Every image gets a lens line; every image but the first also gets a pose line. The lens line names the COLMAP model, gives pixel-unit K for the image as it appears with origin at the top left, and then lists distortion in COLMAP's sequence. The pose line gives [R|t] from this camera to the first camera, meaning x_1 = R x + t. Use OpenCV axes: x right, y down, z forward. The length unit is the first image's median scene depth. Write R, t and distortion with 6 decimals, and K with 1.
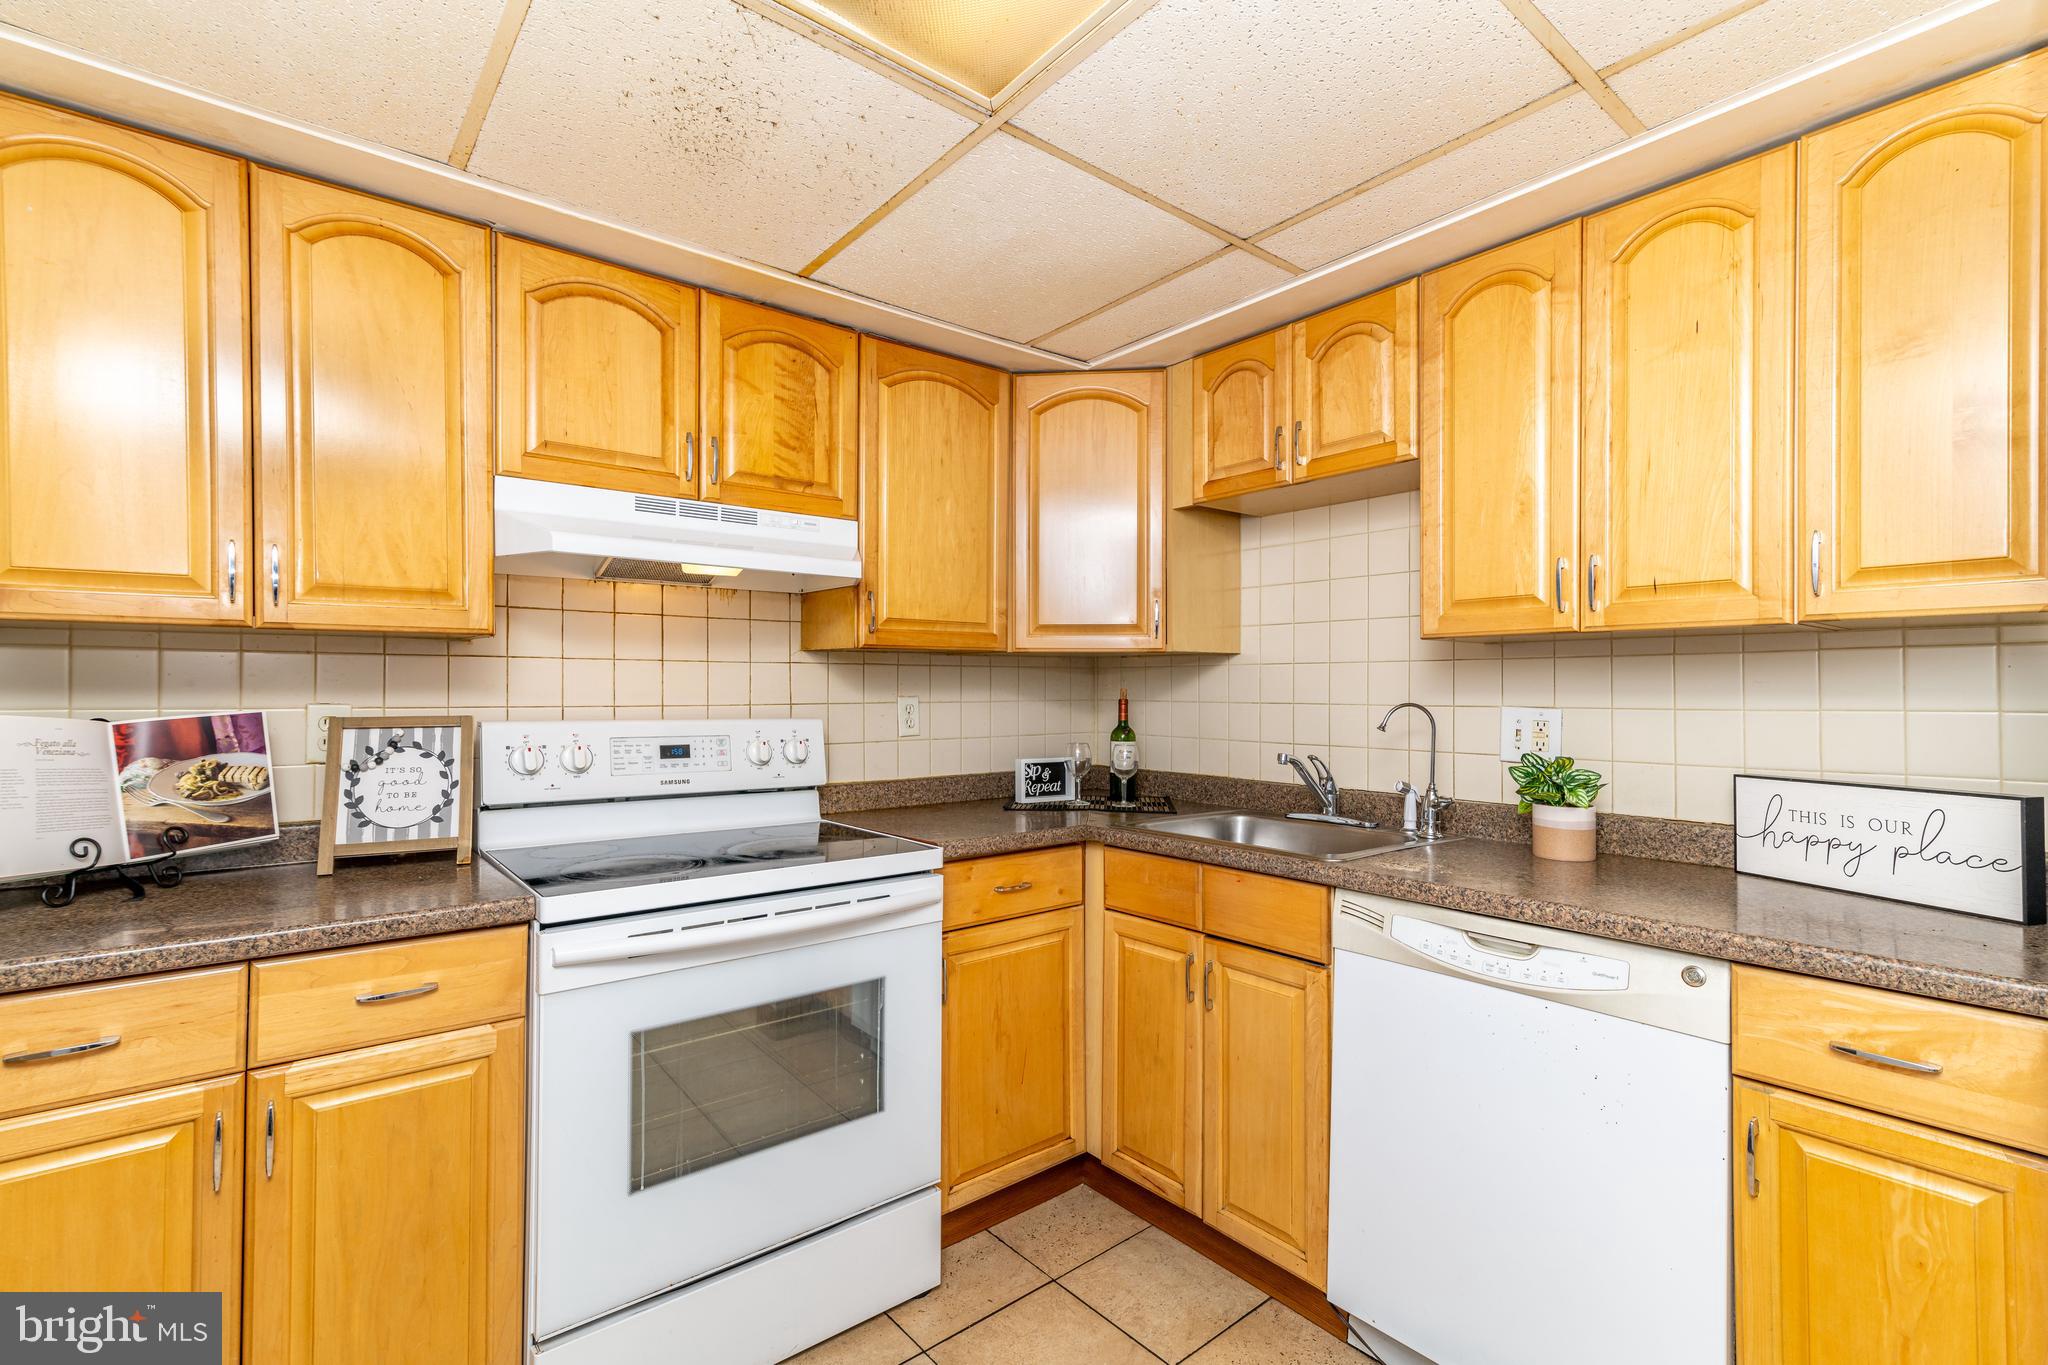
lens RADIAL K [[927.8, 0, 1028.7], [0, 927.8, 689.1], [0, 0, 1]] dist [0.015276, -0.000974]
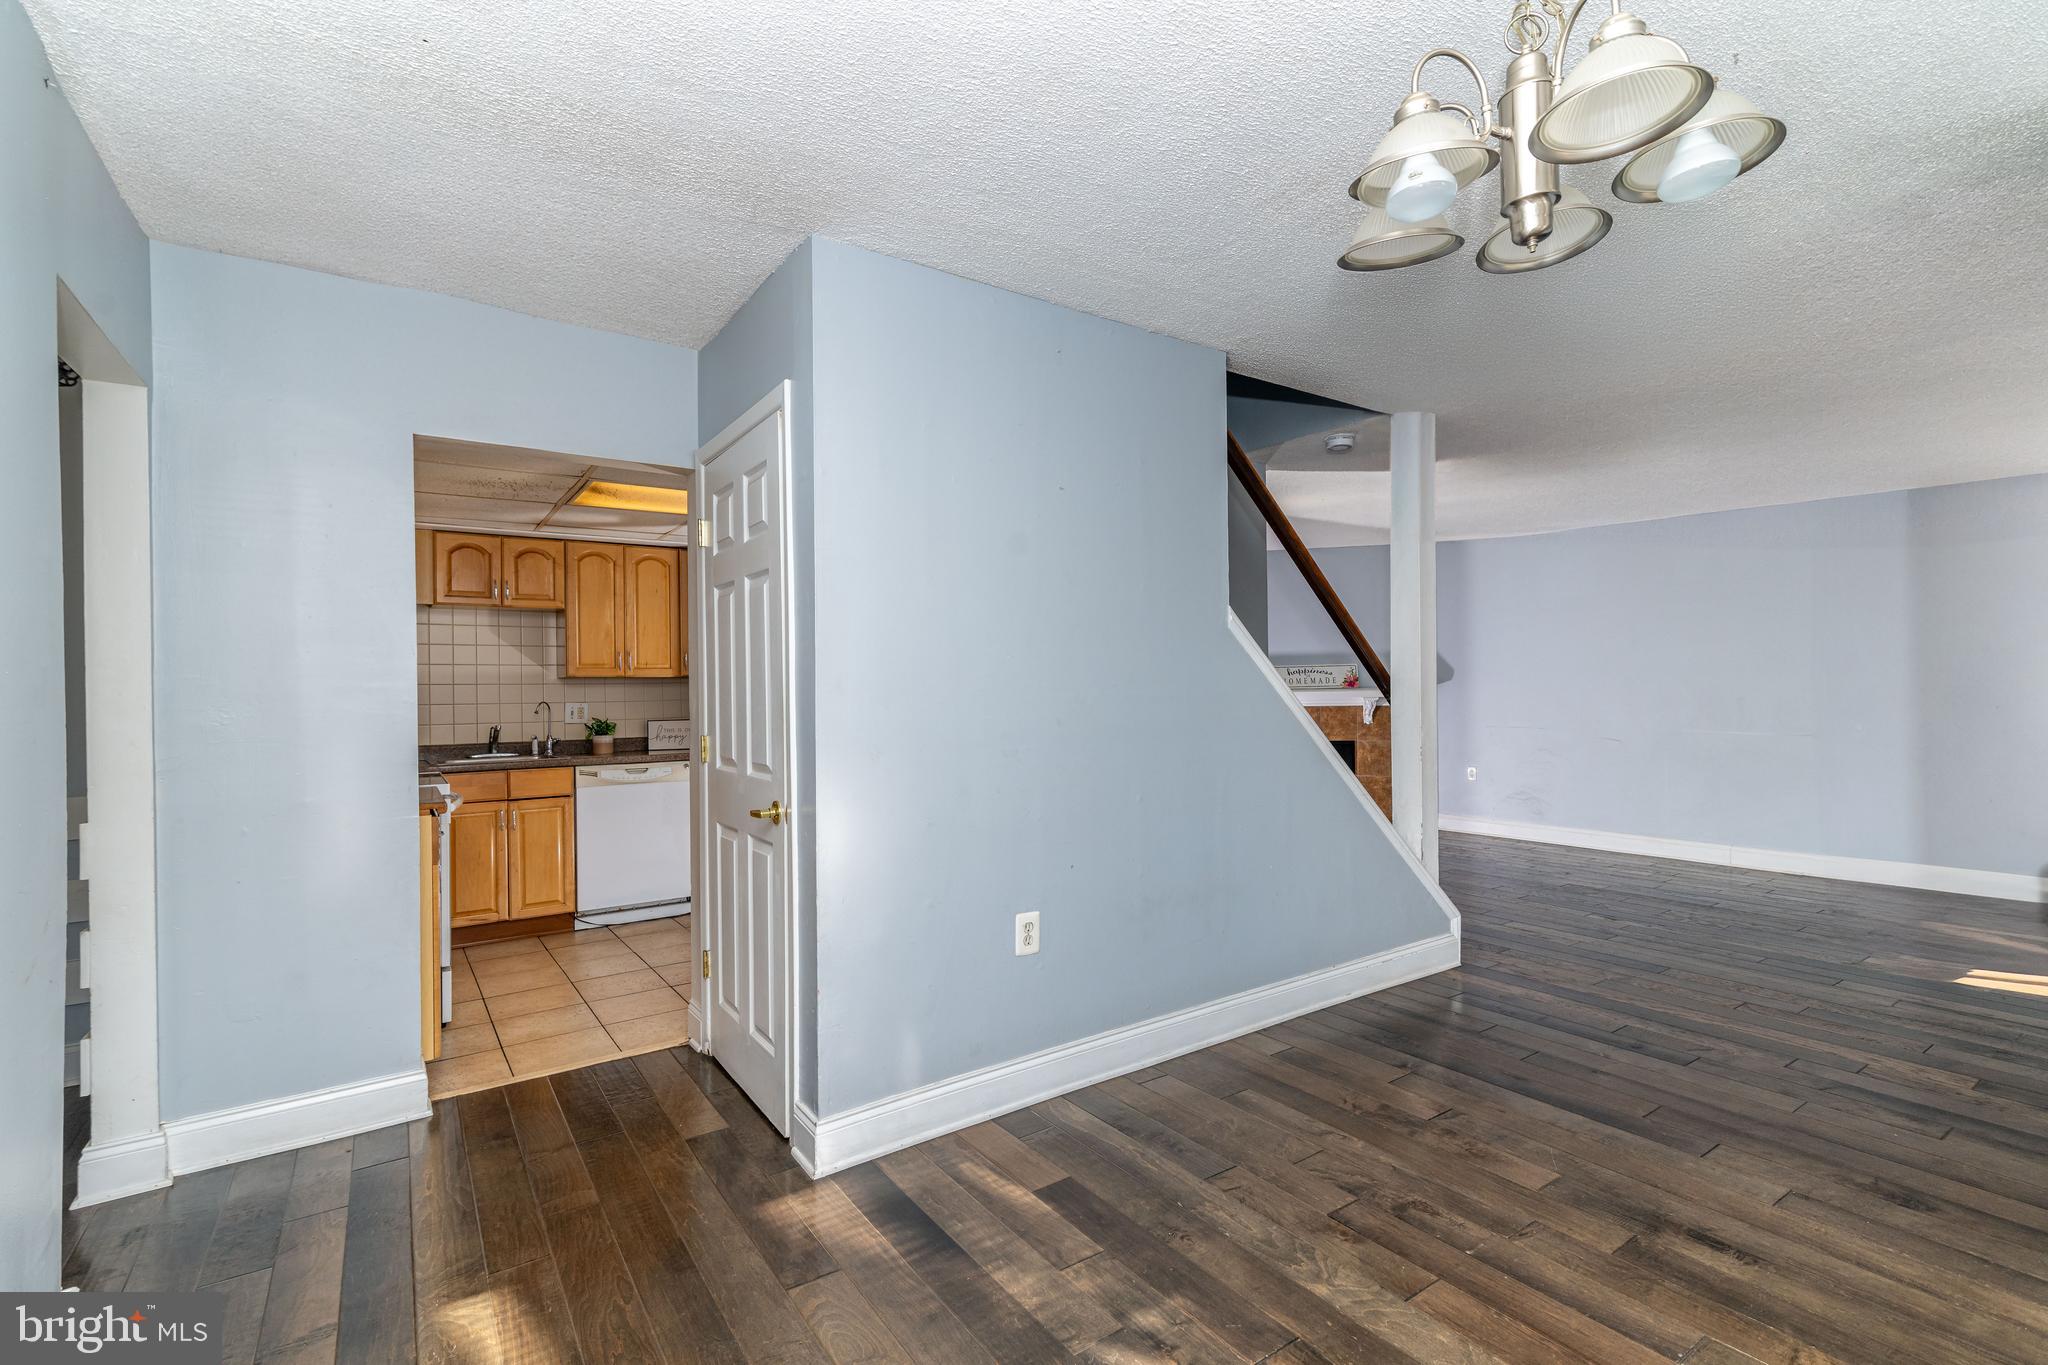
lens RADIAL K [[927.8, 0, 1043.7], [0, 927.8, 676.6], [0, 0, 1]] dist [0.015276, -0.000974]
pose [[0.061911, 0.010007, 0.998032, -2.261004], [0.017947, 0.999777, -0.011137, -0.002465], [-0.997920, 0.018602, 0.061717, -0.555738]]
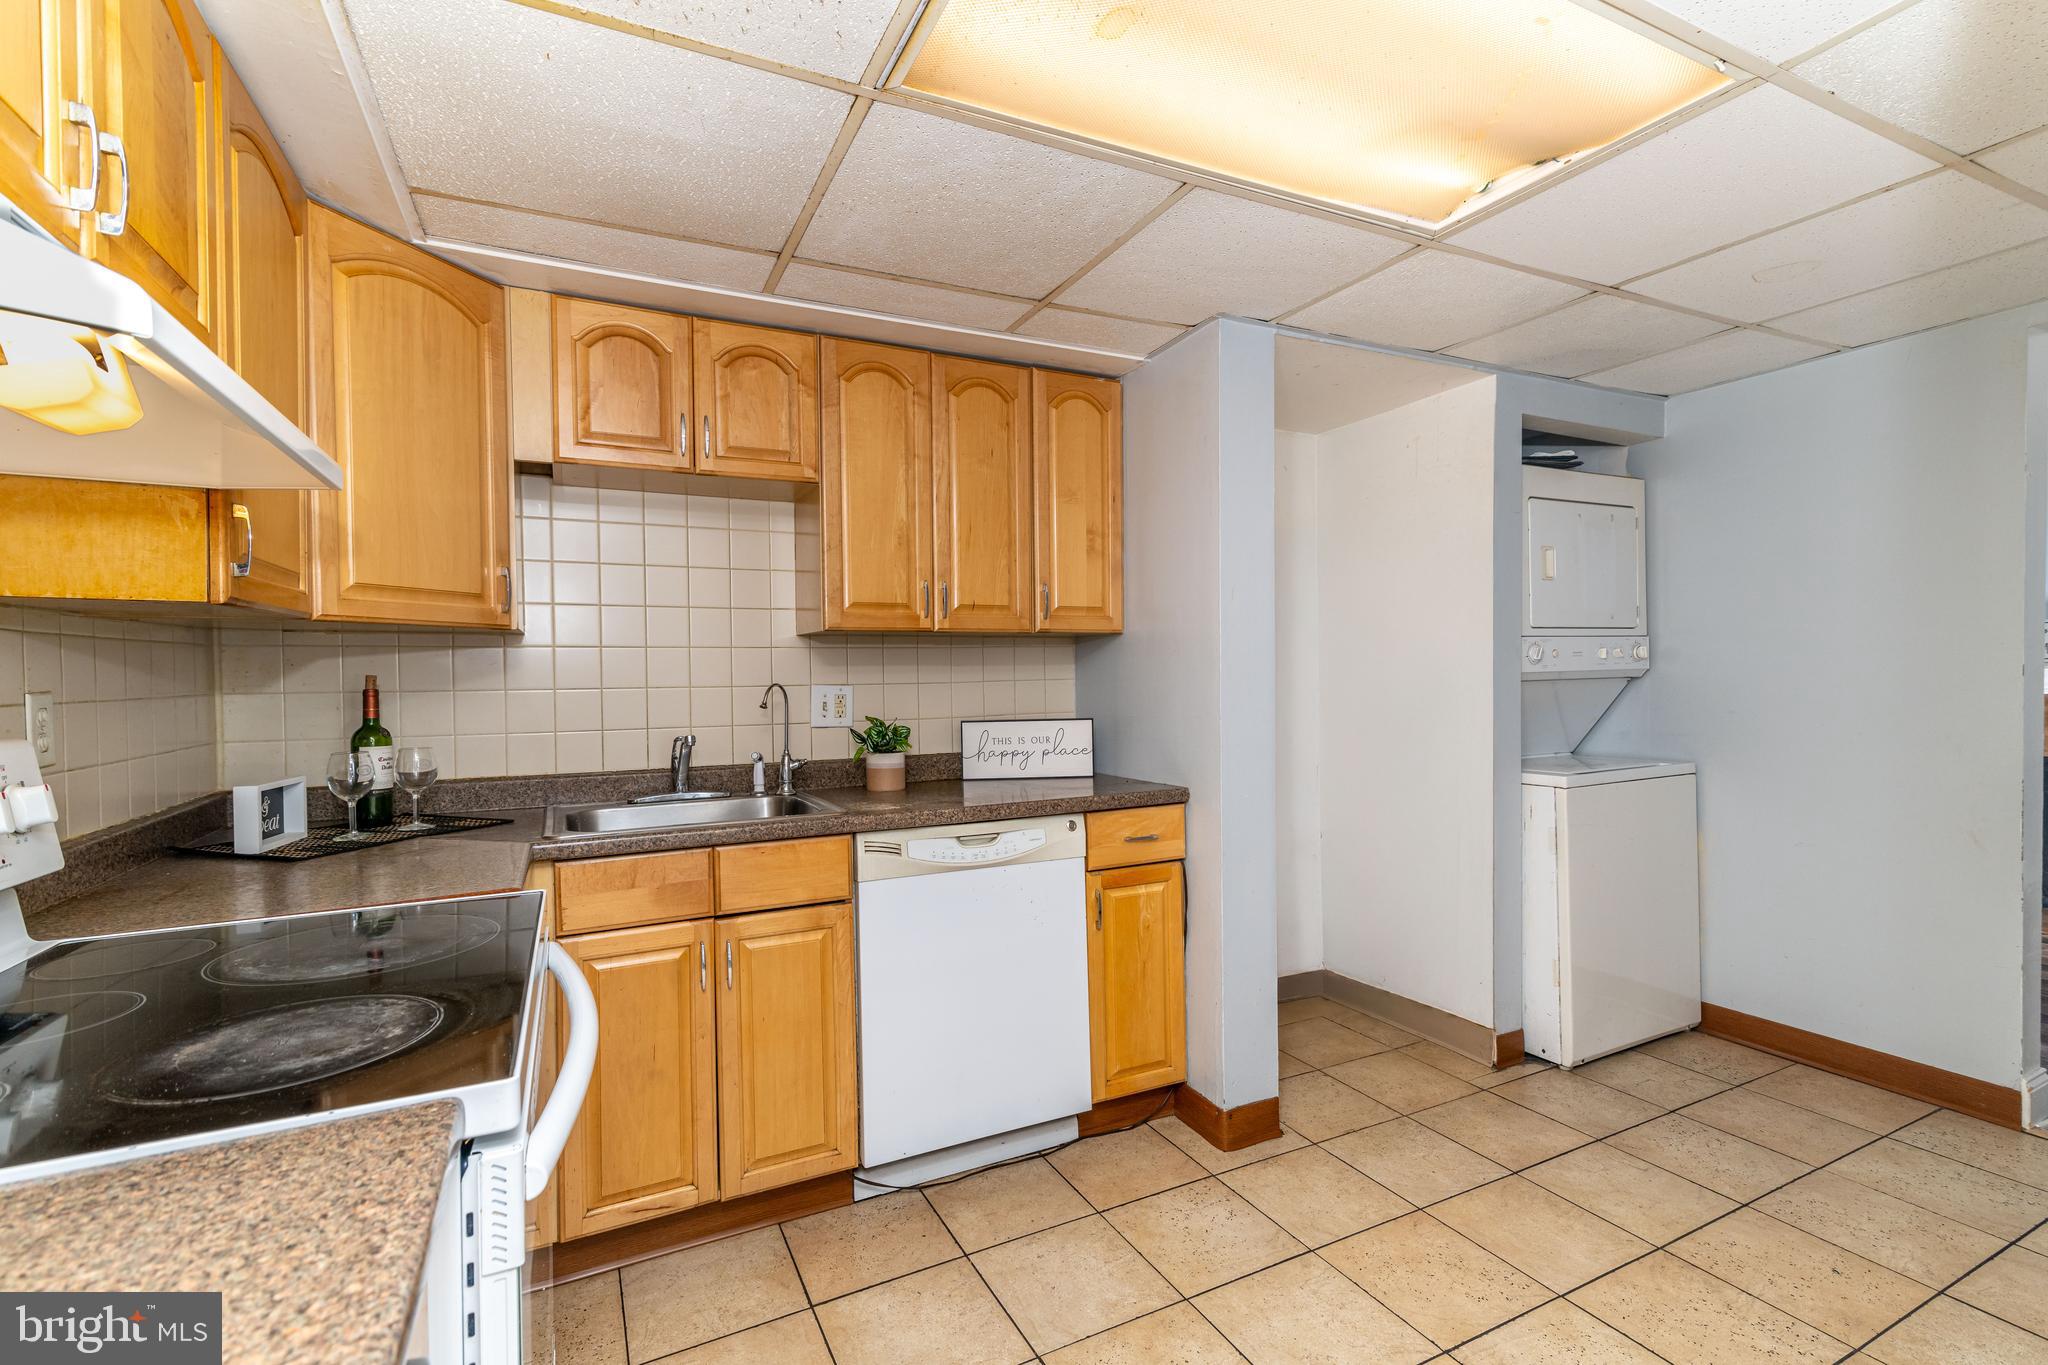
lens RADIAL K [[927.8, 0, 1031.6], [0, 927.8, 690.2], [0, 0, 1]] dist [0.015276, -0.000974]
pose [[0.223423, -0.025036, 0.974400, -0.754630], [0.012413, 0.999662, 0.022839, 0.000268], [-0.974643, 0.006992, 0.223658, 0.475089]]
